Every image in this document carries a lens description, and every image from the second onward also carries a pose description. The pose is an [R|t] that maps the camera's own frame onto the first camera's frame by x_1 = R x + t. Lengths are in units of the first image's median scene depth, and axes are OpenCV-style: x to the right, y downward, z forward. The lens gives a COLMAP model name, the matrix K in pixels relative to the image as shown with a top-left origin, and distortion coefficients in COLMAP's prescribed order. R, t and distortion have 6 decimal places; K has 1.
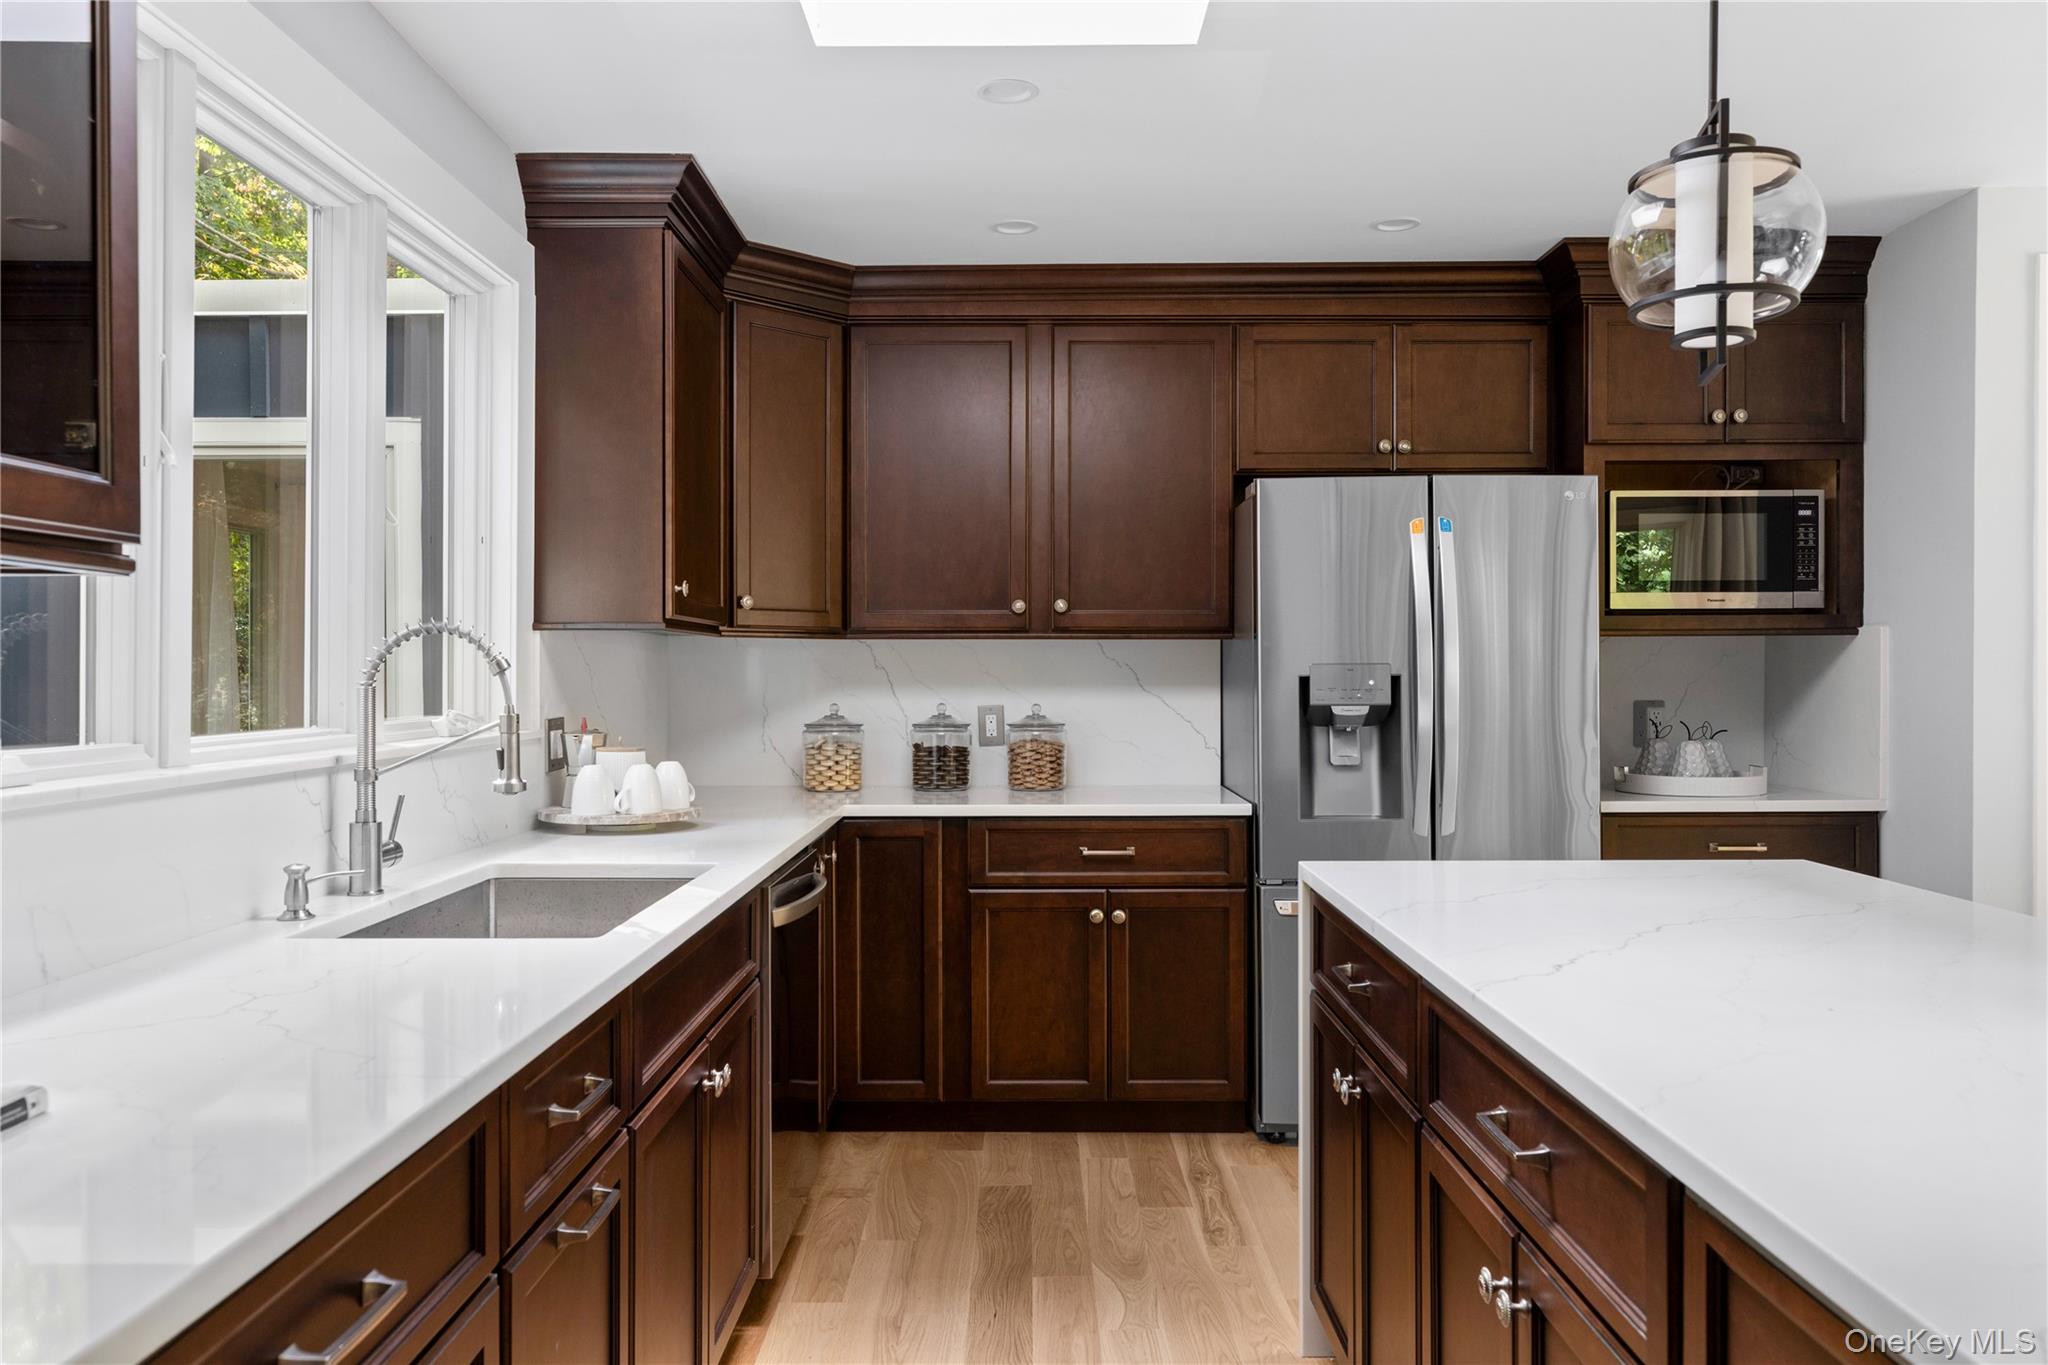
lens RADIAL K [[1468.4, 0, 1022.4], [0, 1468.4, 657.9], [0, 0, 1]] dist [-0.003433, -0.000630]
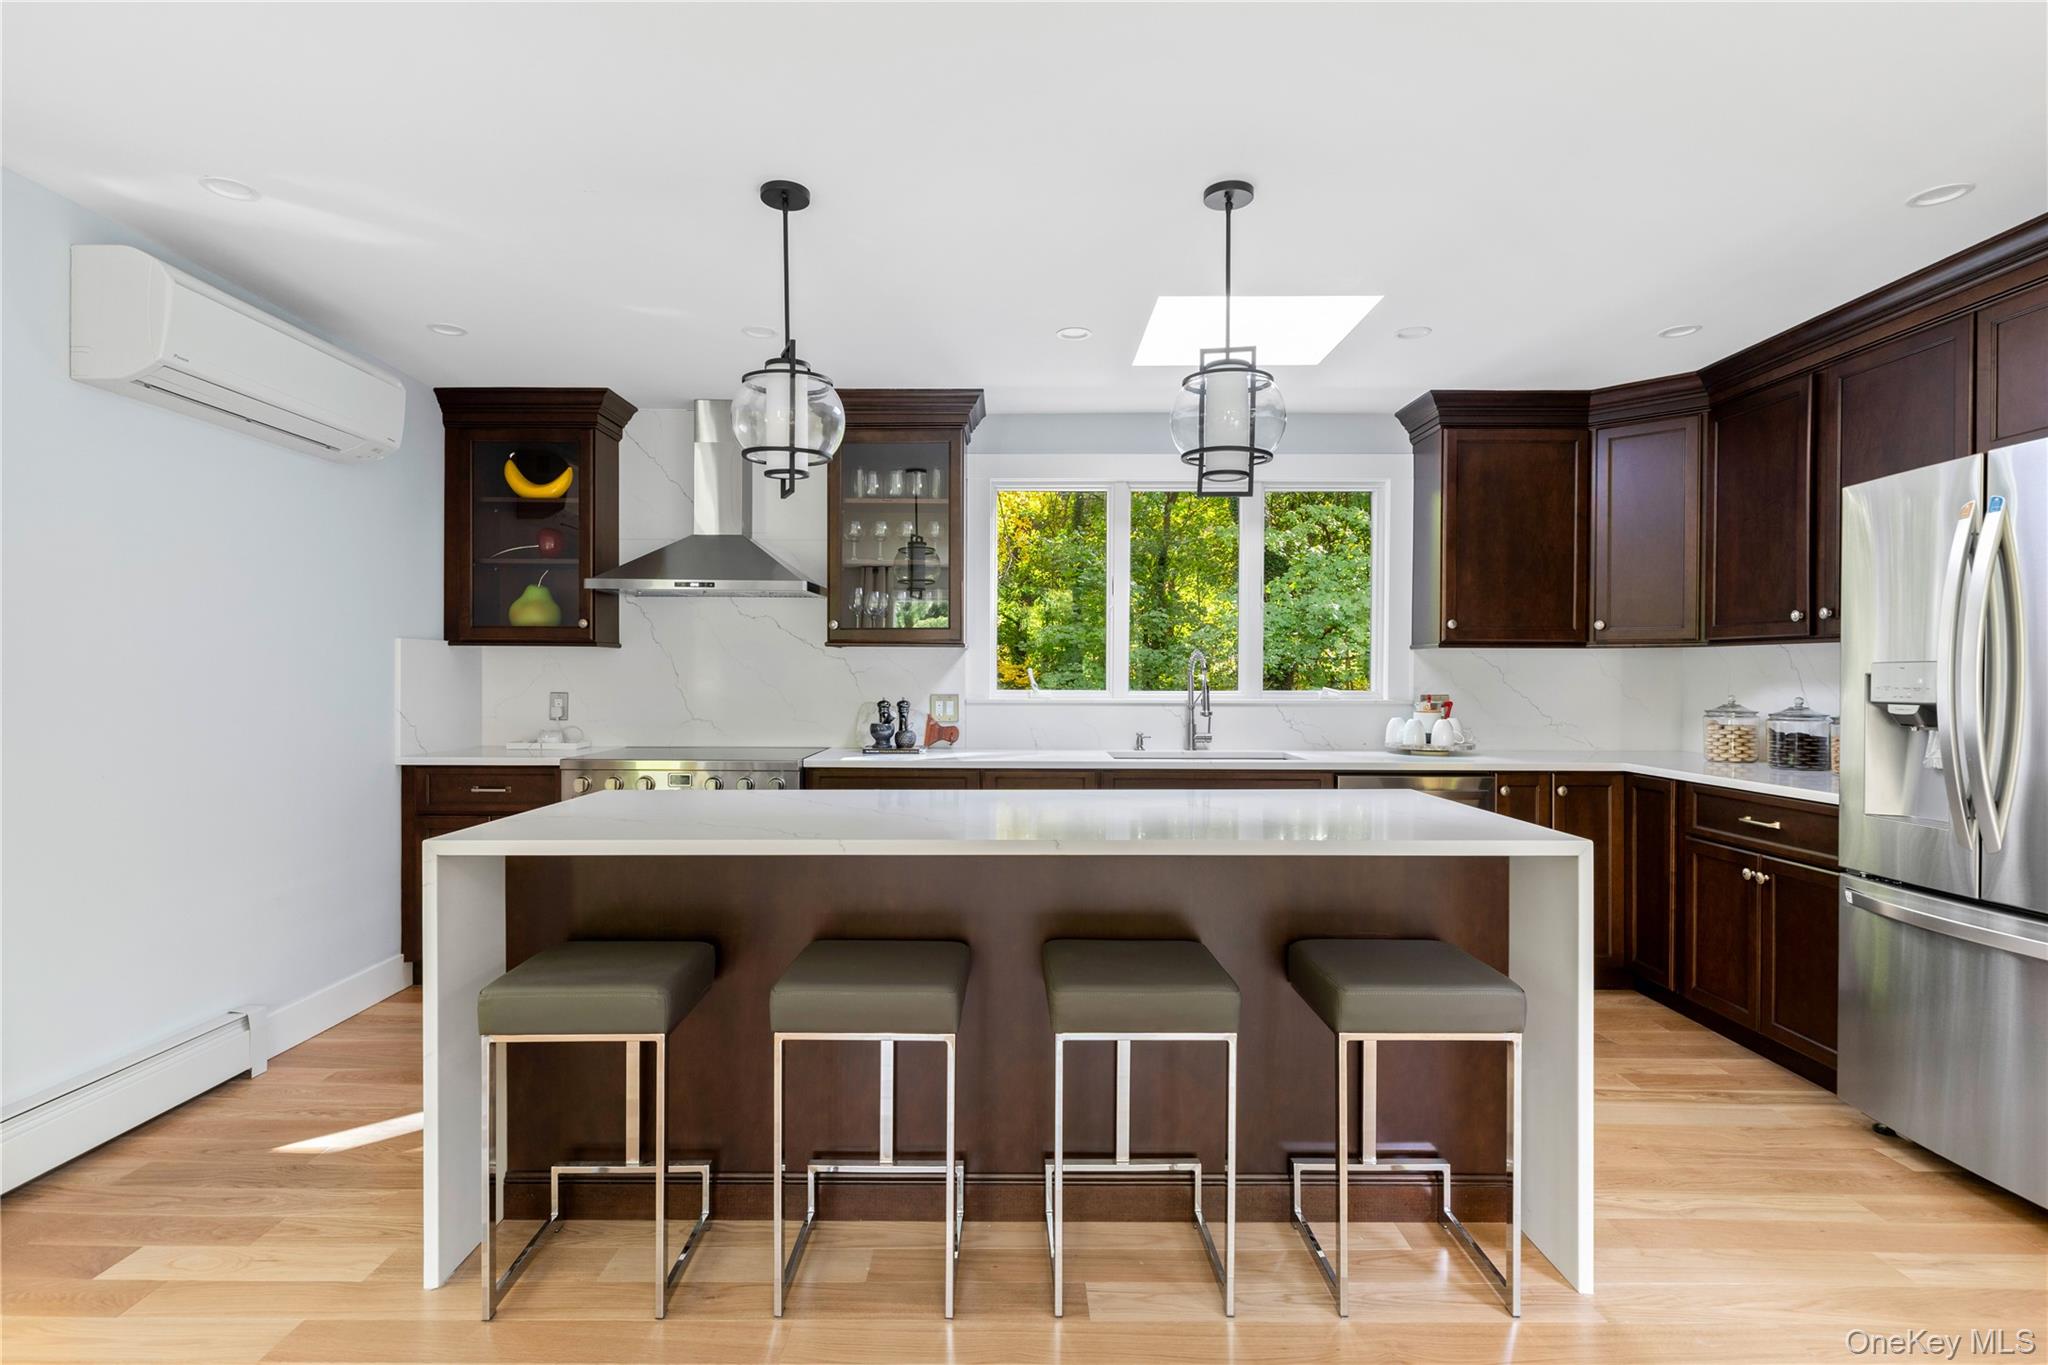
lens RADIAL K [[1031.8, 0, 1016.6], [0, 1031.8, 679.6], [0, 0, 1]] dist [0.002049, -0.000661]
pose [[0.000678, 0.007117, -0.999974, 0.888275], [0.006547, 0.999953, 0.007122, 0.006875], [0.999978, -0.006552, 0.000631, 0.402005]]
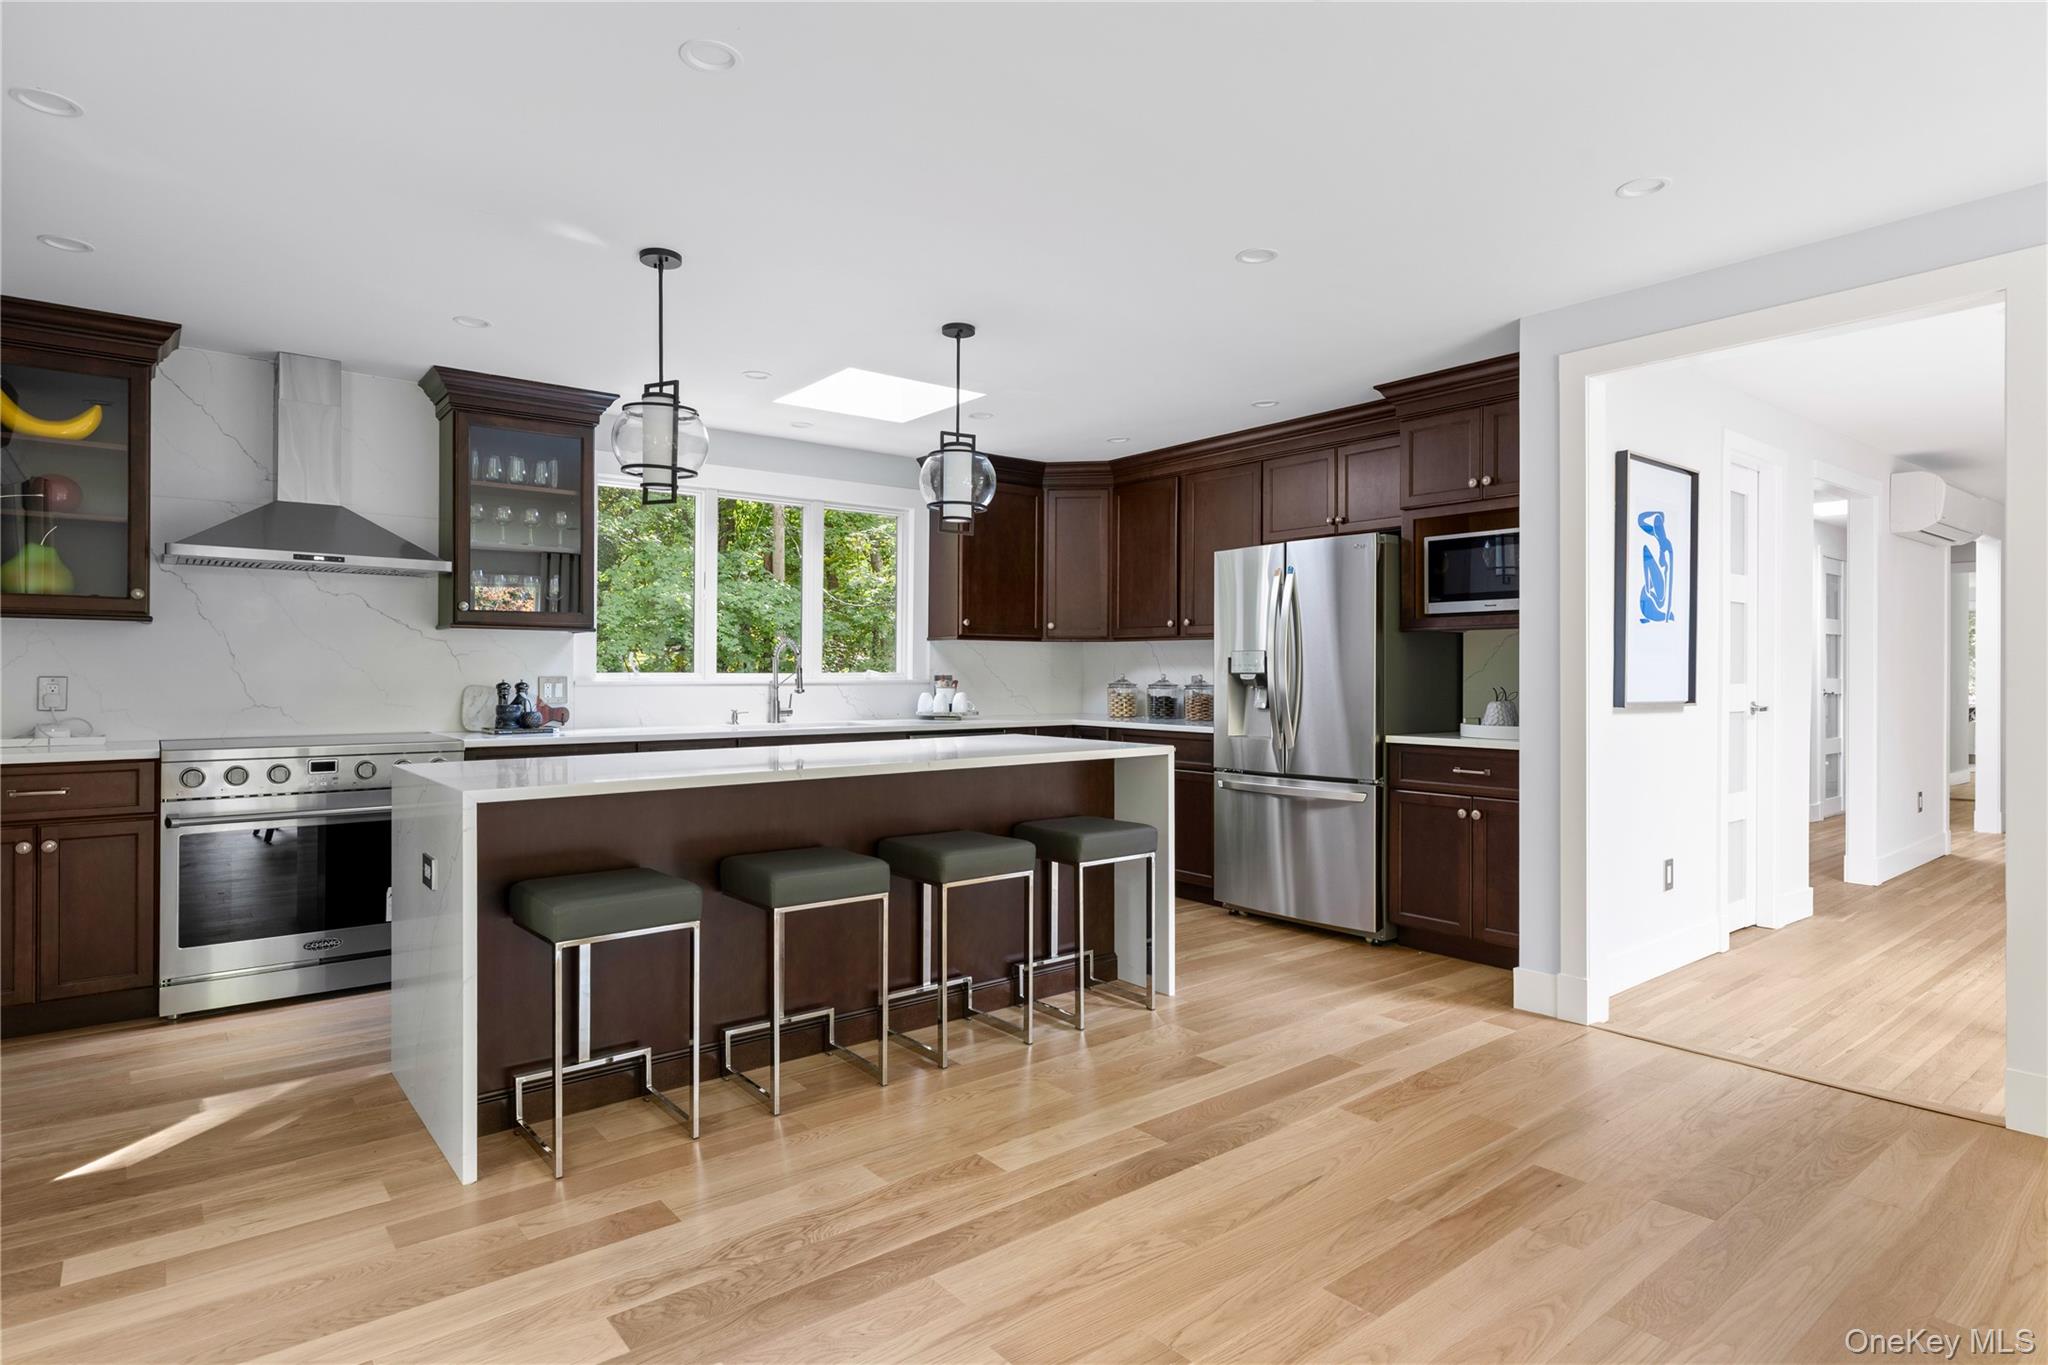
lens RADIAL K [[1098.8, 0, 1033.9], [0, 1098.8, 665.1], [0, 0, 1]] dist [0.004044, -0.000509]
pose [[0.635664, -0.001286, -0.771965, 1.071337], [0.004240, 0.999989, 0.001826, 0.017770], [0.771955, -0.004433, 0.635662, -0.060293]]
